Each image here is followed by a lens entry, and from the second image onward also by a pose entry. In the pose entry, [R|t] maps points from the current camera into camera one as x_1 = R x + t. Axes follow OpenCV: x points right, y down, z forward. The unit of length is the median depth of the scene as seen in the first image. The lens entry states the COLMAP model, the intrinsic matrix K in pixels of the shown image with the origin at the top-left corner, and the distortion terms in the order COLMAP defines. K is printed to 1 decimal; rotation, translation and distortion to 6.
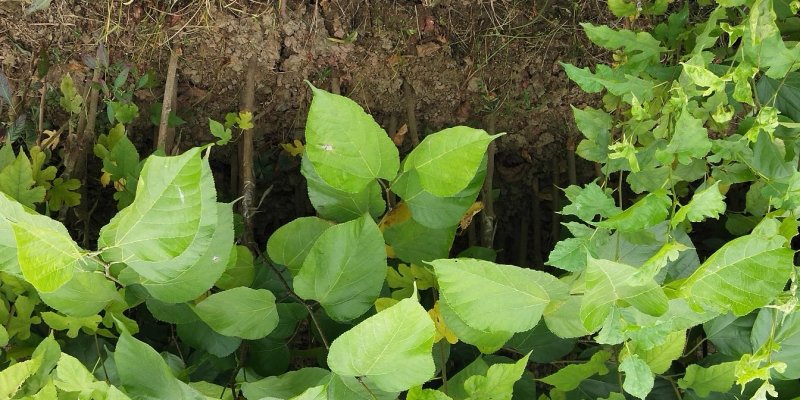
lens RADIAL K [[607.8, 0, 400.0], [0, 607.8, 200.0], [0, 0, 1]] dist [-0.024971, 0.073001]
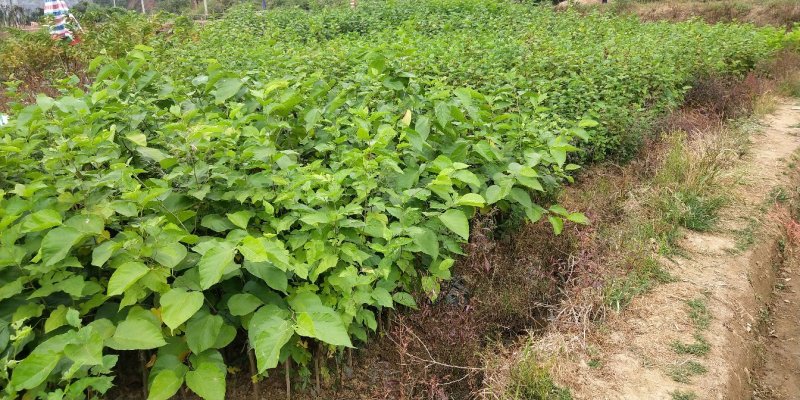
lens RADIAL K [[607.8, 0, 400.0], [0, 607.8, 200.0], [0, 0, 1]] dist [-0.024971, 0.073001]
pose [[-0.935720, 0.140679, -0.323478, -0.118462], [-0.160402, -0.986431, 0.035000, 0.423949], [-0.314165, 0.084637, 0.945588, -1.648107]]
